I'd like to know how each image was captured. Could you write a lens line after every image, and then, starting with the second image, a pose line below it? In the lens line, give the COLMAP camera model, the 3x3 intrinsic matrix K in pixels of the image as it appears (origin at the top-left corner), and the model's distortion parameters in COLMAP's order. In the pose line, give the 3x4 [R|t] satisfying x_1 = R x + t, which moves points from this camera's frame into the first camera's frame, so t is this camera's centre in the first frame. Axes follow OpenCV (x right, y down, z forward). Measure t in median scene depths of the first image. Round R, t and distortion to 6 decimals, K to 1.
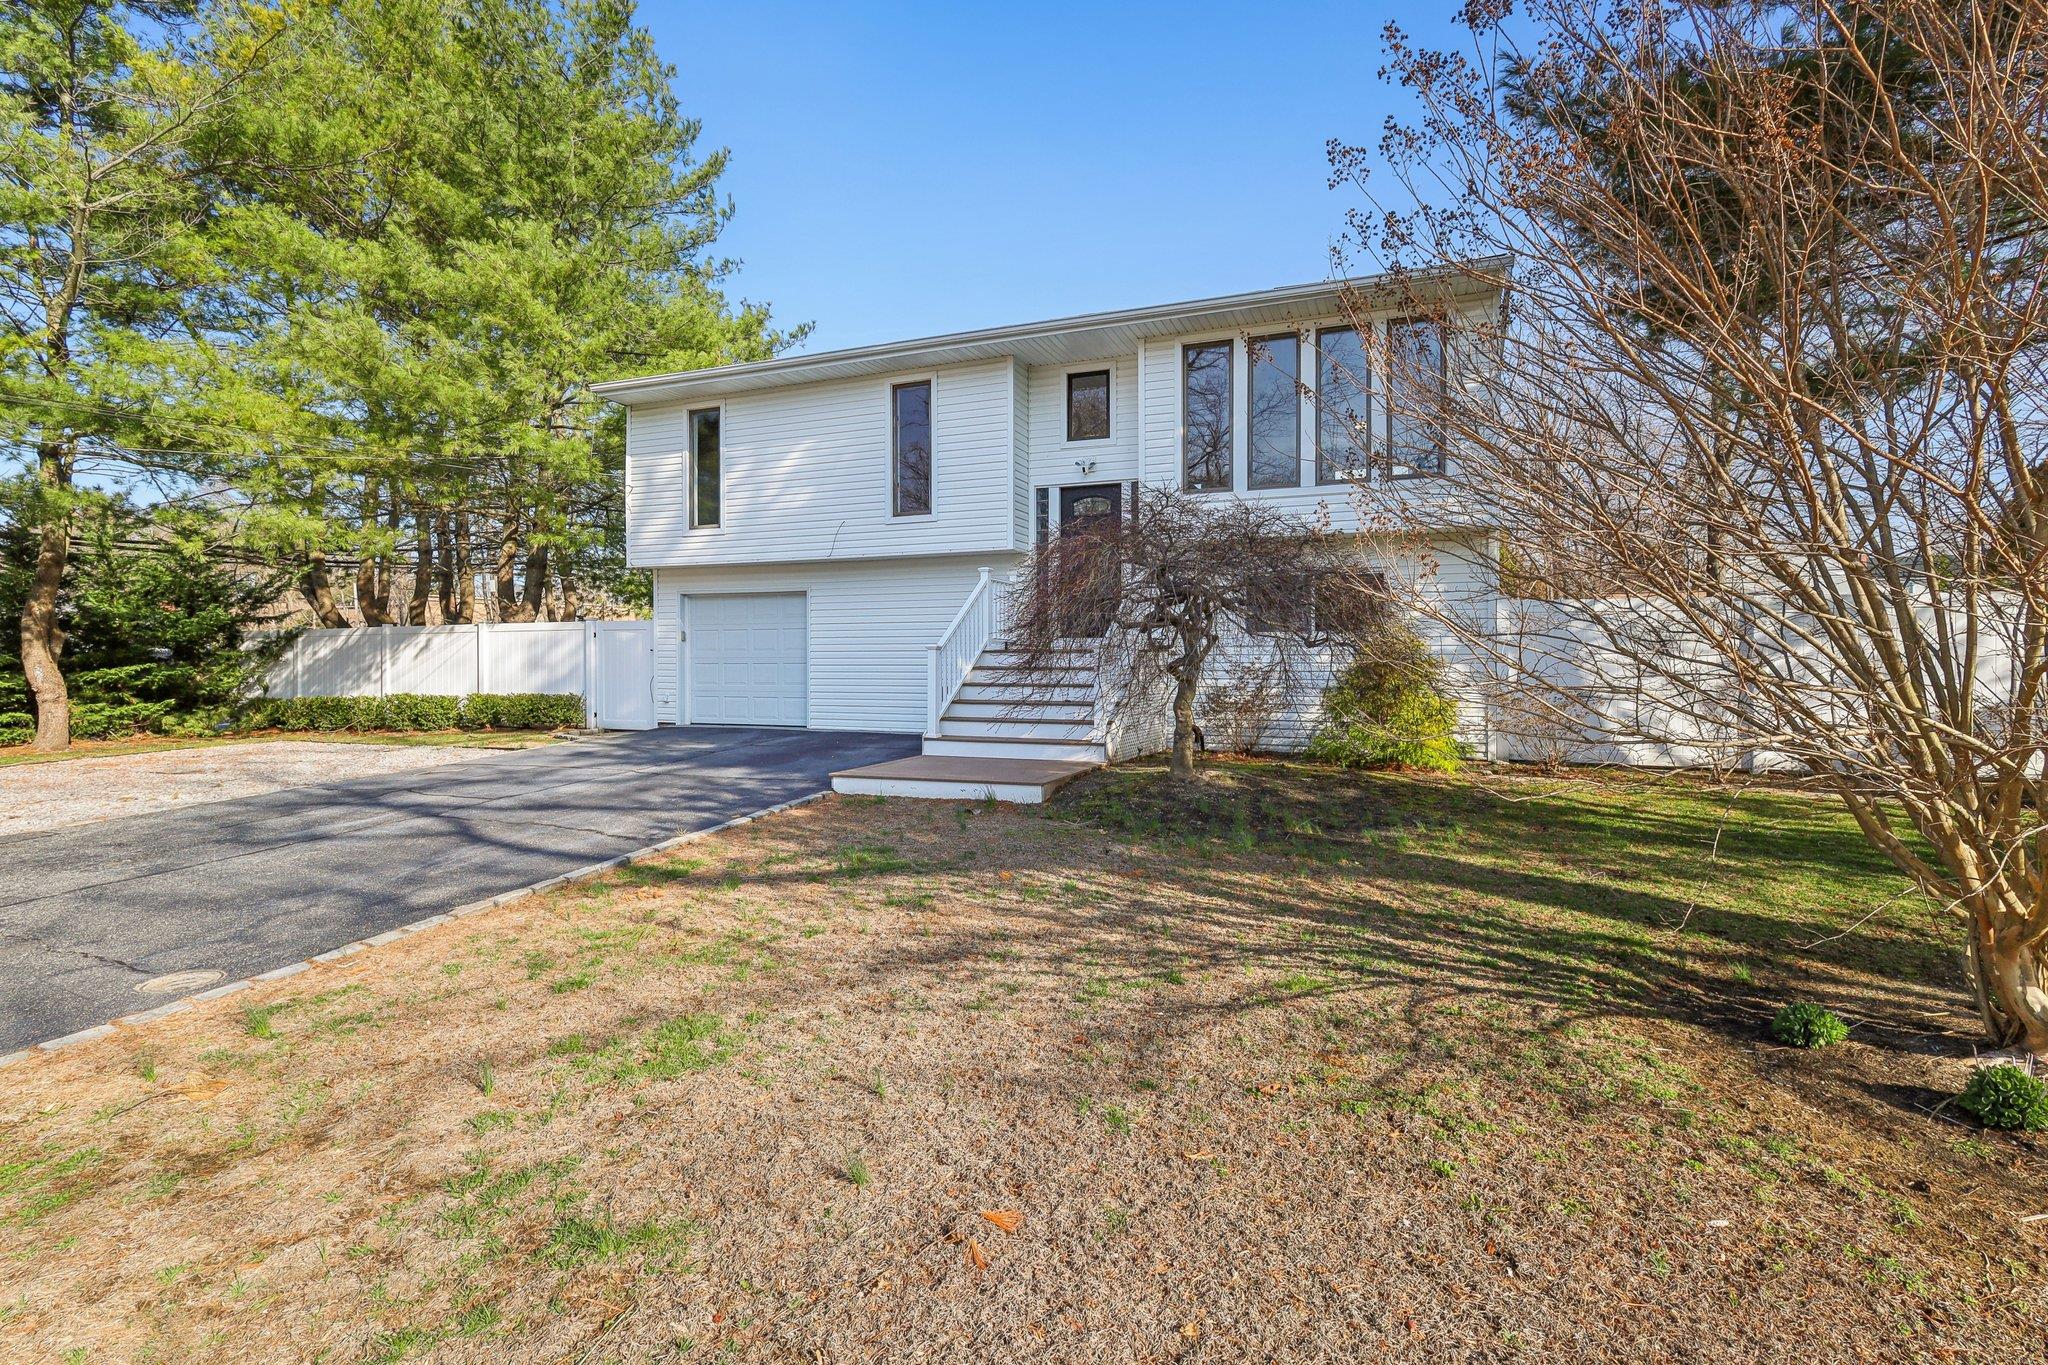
lens RADIAL K [[961.5, 0, 1019.7], [0, 961.5, 671.3], [0, 0, 1]] dist [-0.002332, -0.000389]
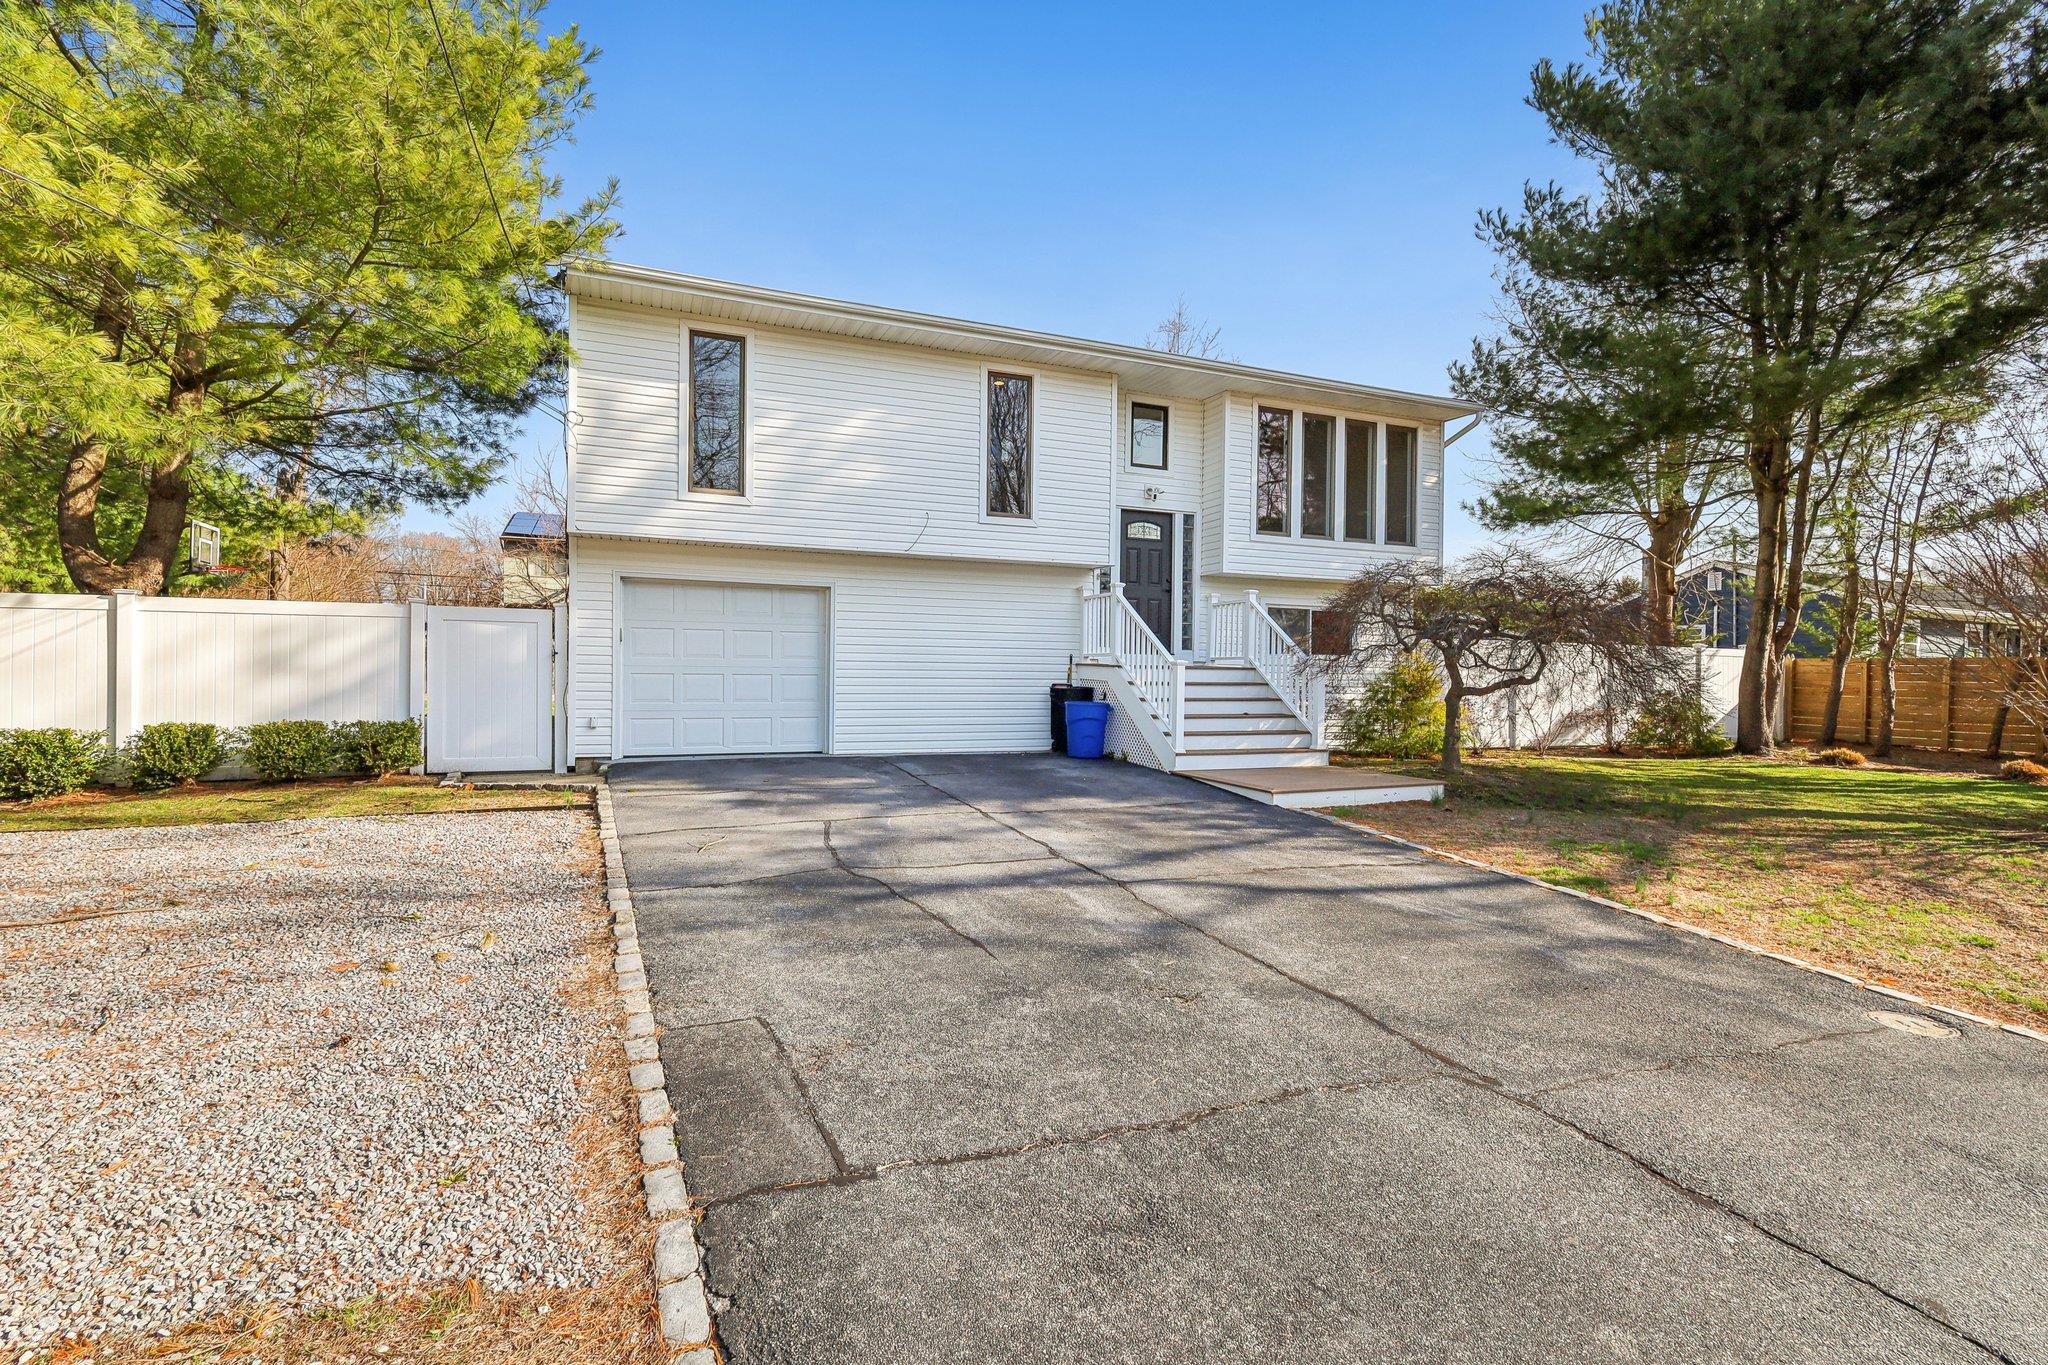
lens RADIAL K [[958.2, 0, 1022.8], [0, 958.2, 677.6], [0, 0, 1]] dist [0.001442, -0.000138]
pose [[0.721049, 0.009020, 0.692826, -0.741995], [-0.007392, 0.999959, -0.005325, -0.002444], [-0.692845, -0.001281, 0.721085, 0.322860]]
